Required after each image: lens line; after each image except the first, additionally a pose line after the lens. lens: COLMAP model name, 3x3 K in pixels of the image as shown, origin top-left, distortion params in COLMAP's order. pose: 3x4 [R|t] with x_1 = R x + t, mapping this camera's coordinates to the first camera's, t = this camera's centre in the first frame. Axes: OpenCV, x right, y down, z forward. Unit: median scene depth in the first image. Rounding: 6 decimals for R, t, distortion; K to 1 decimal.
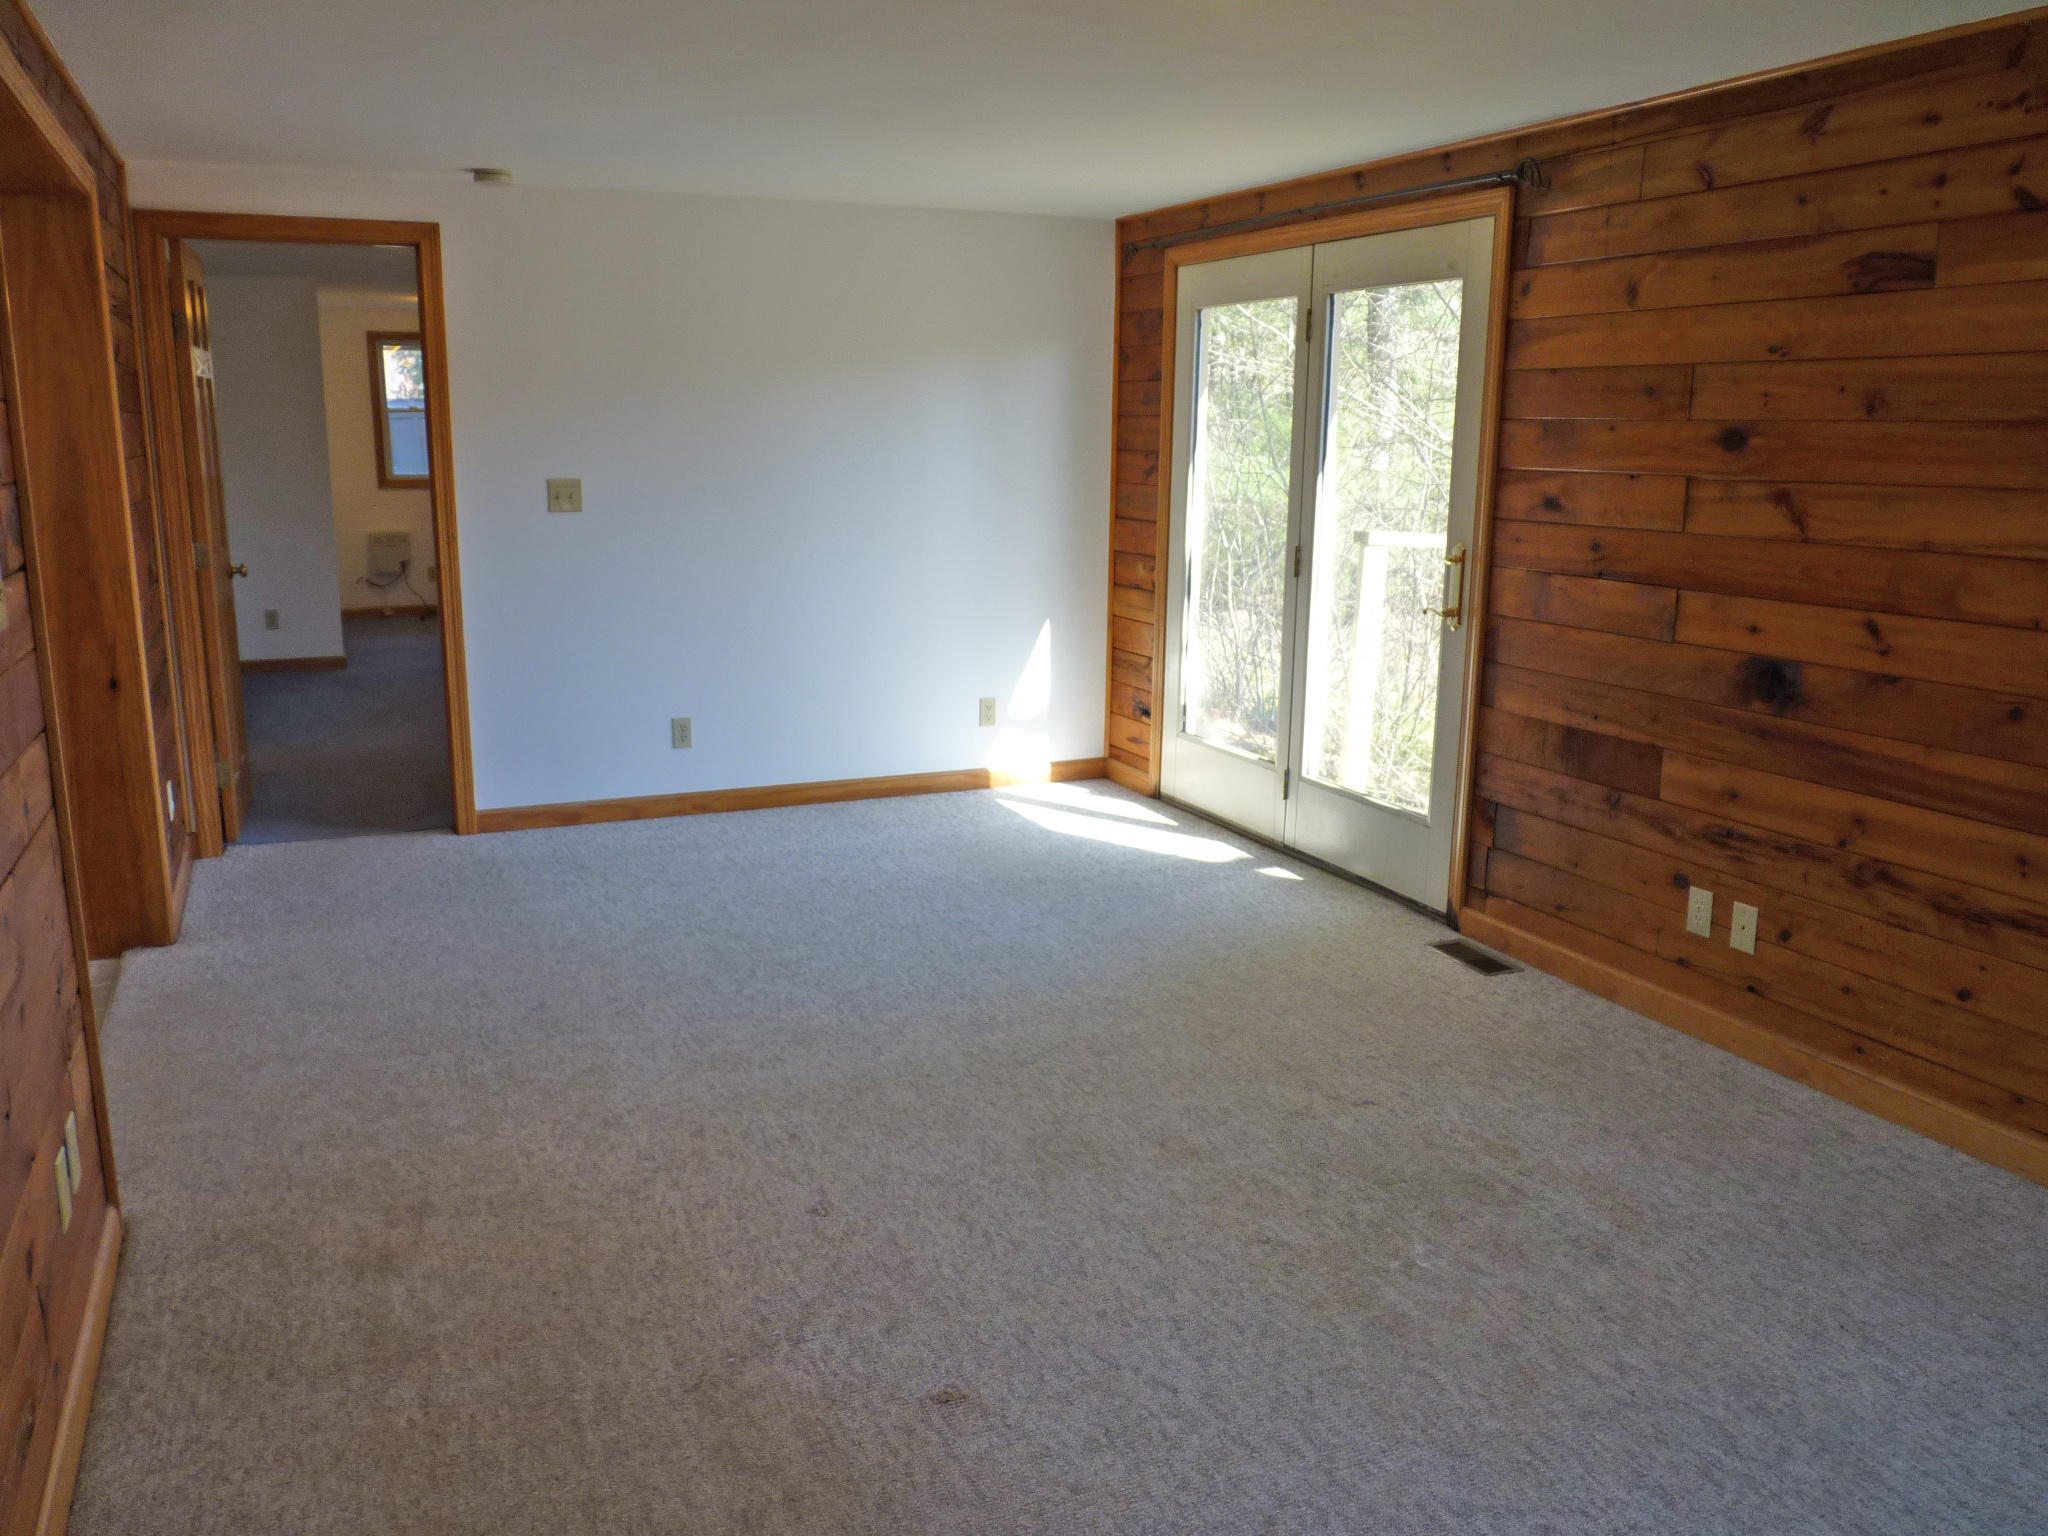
lens RADIAL K [[1642.8, 0, 1022.7], [0, 1642.8, 778.4], [0, 0, 1]] dist [-0.012185, 0.008524]
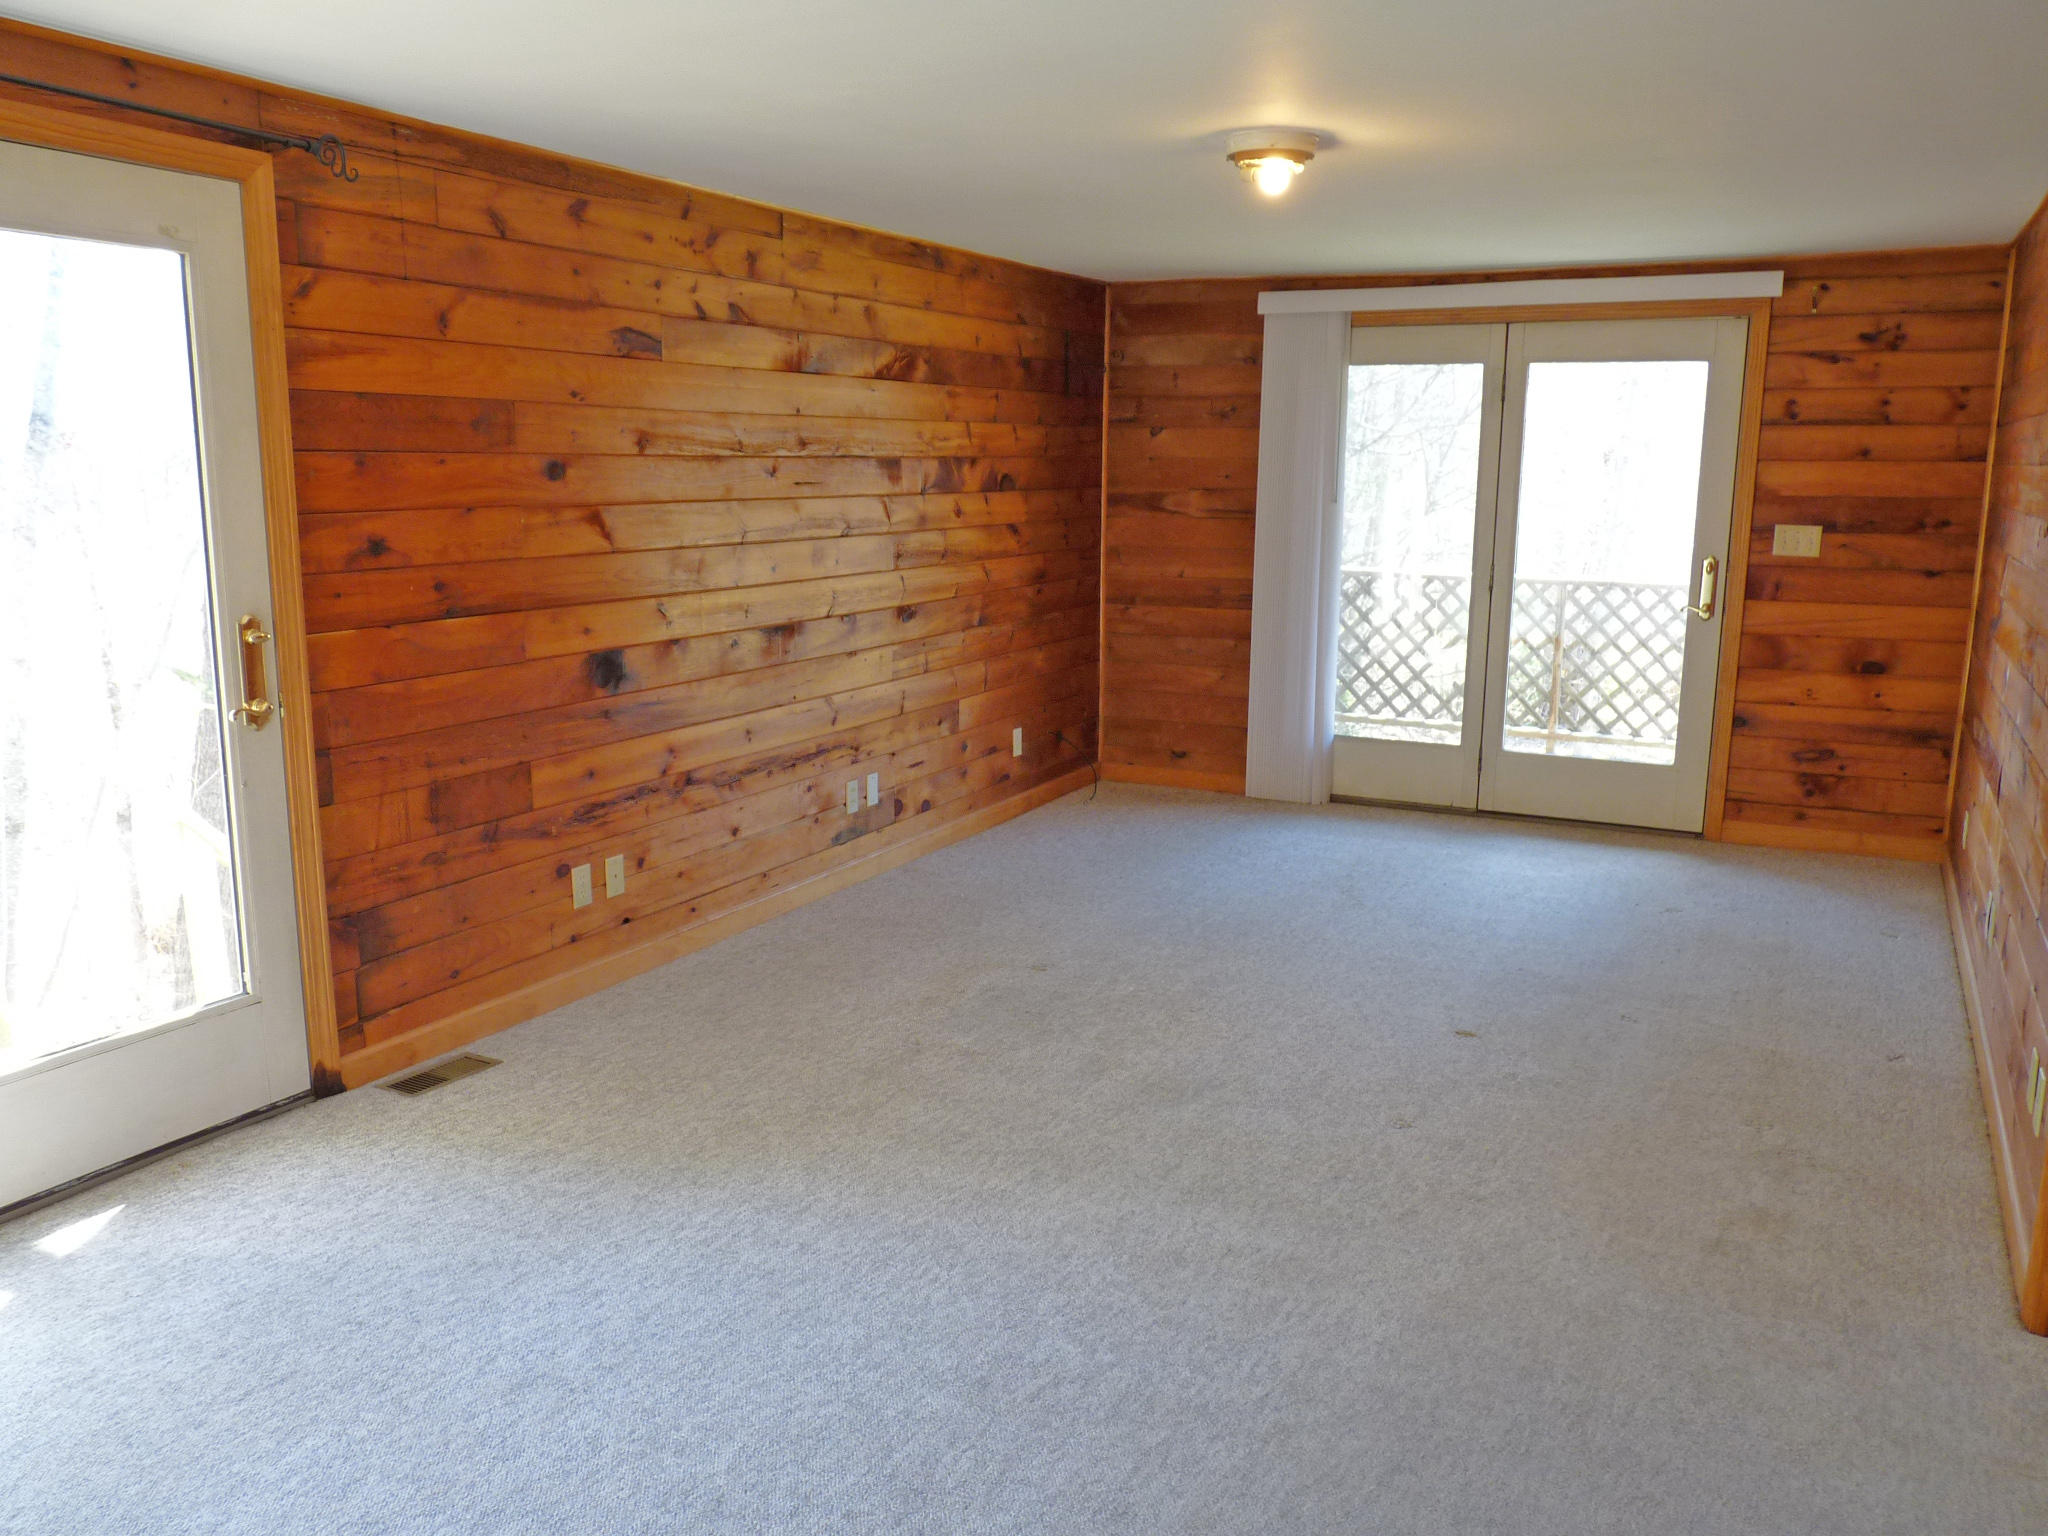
lens RADIAL K [[1642.8, 0, 1025.6], [0, 1642.8, 777.3], [0, 0, 1]] dist [-0.012185, 0.008524]
pose [[-0.632434, -0.159009, 0.758118, -0.635424], [0.148122, 0.935820, 0.319846, -0.309500], [-0.760320, 0.314575, -0.568292, 1.402259]]
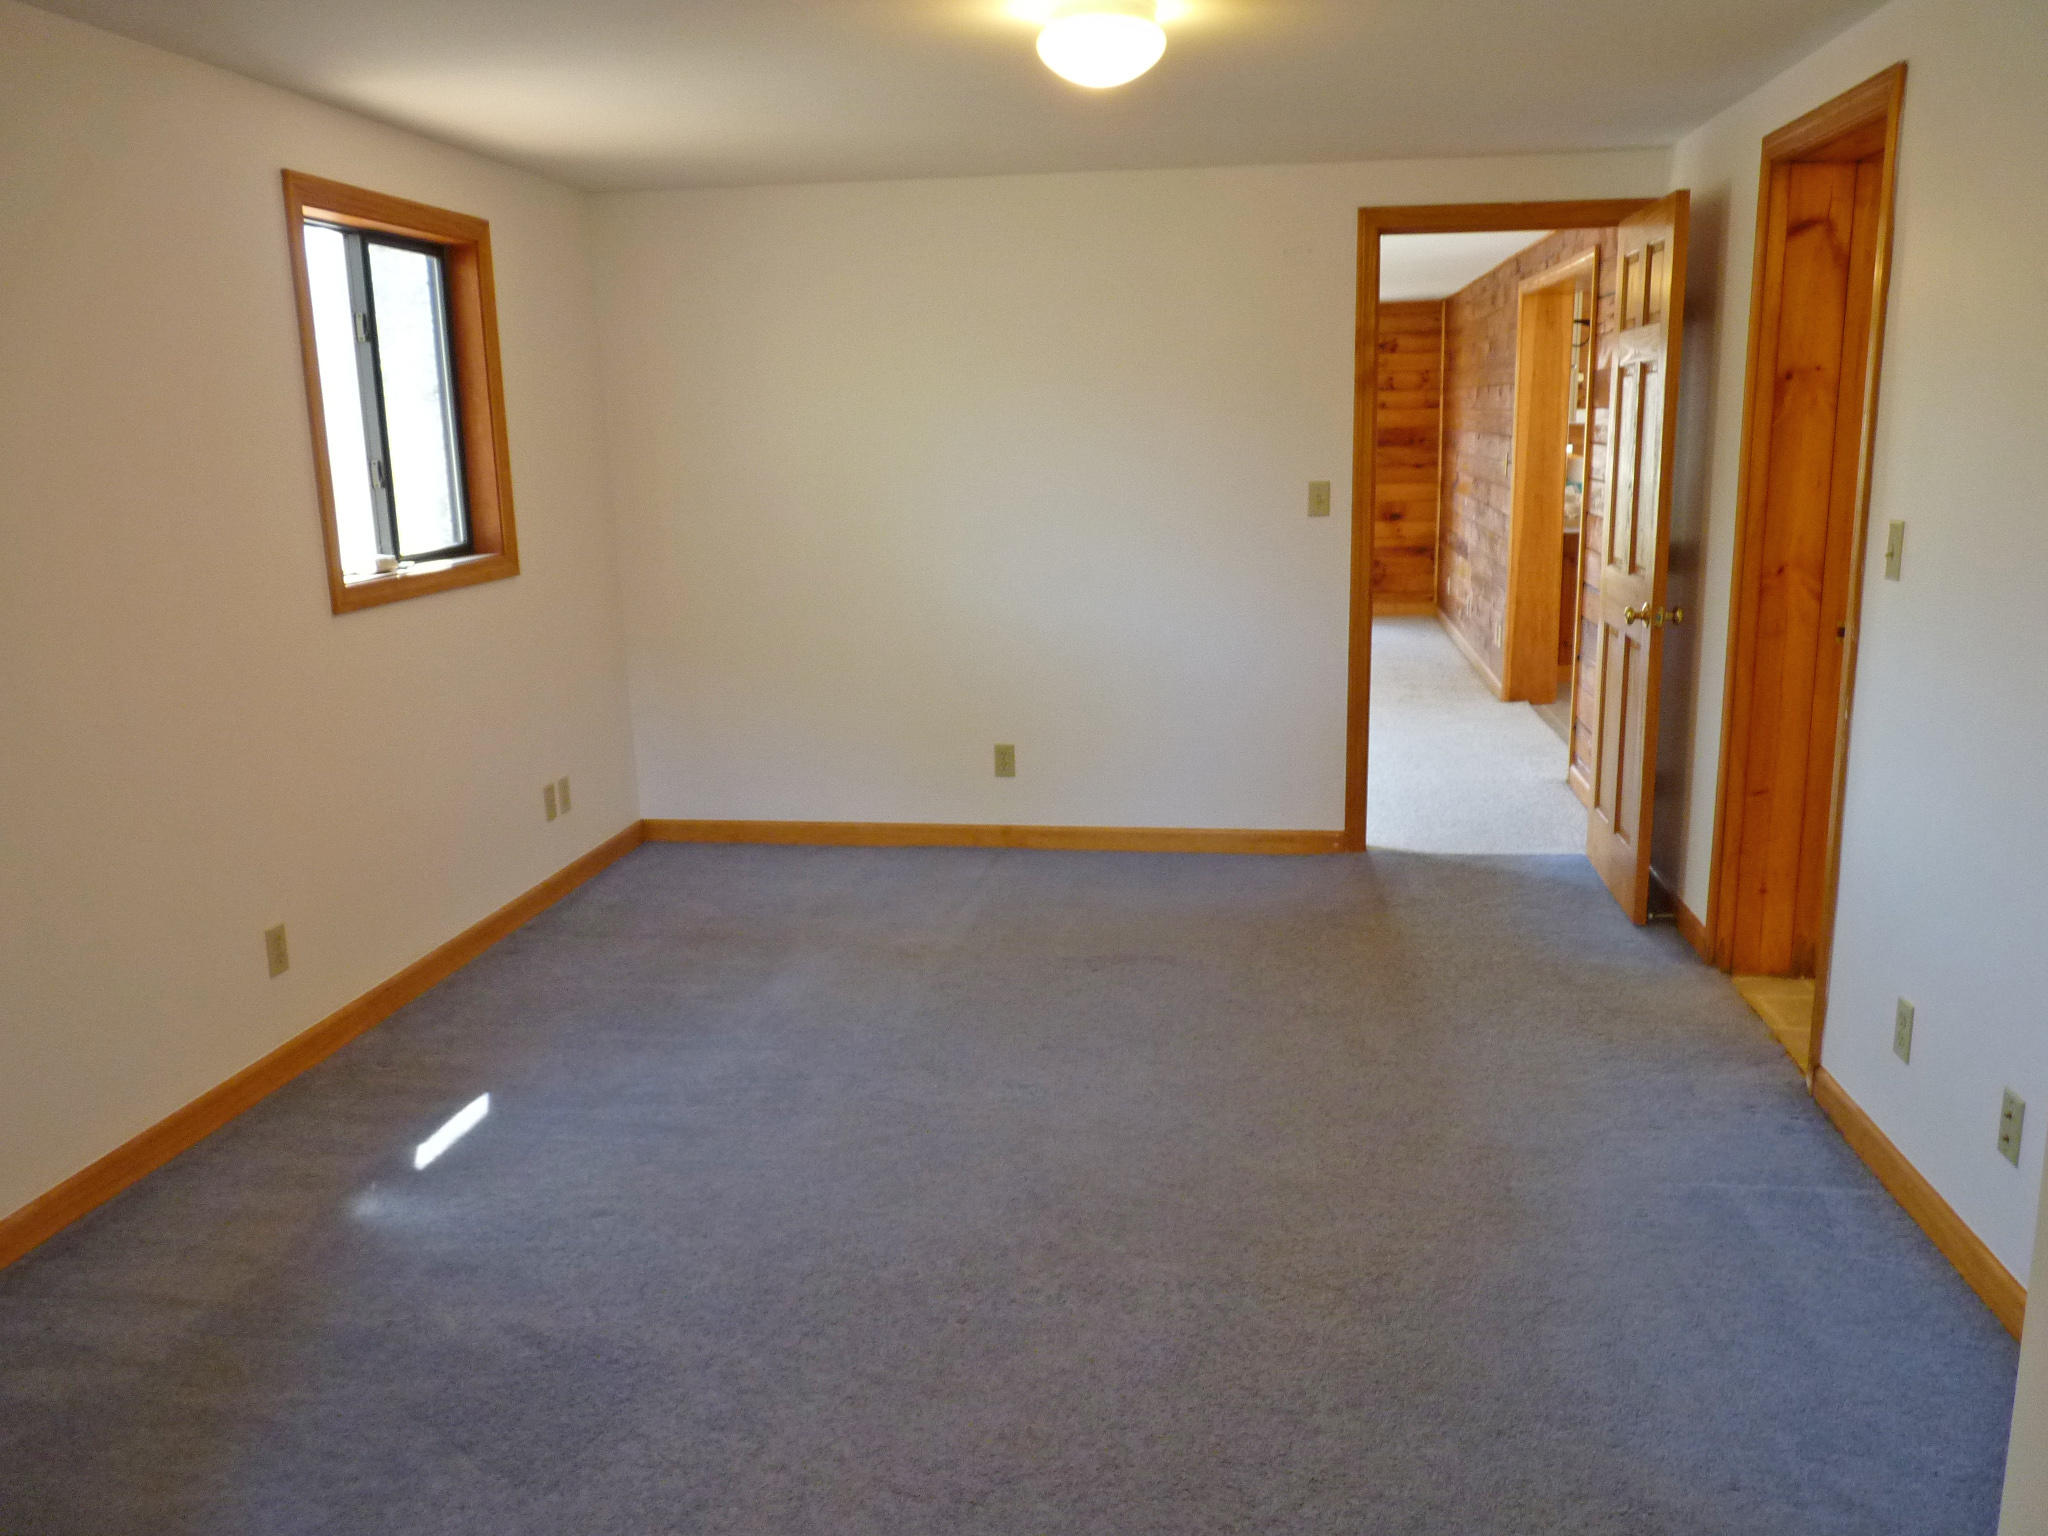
lens RADIAL K [[1642.8, 0, 1028.0], [0, 1642.8, 772.4], [0, 0, 1]] dist [-0.012185, 0.008524]
pose [[-0.842992, -0.102055, 0.528157, -0.837338], [0.130249, 0.913898, 0.384481, -0.465631], [-0.521920, 0.392906, -0.757116, 2.079000]]
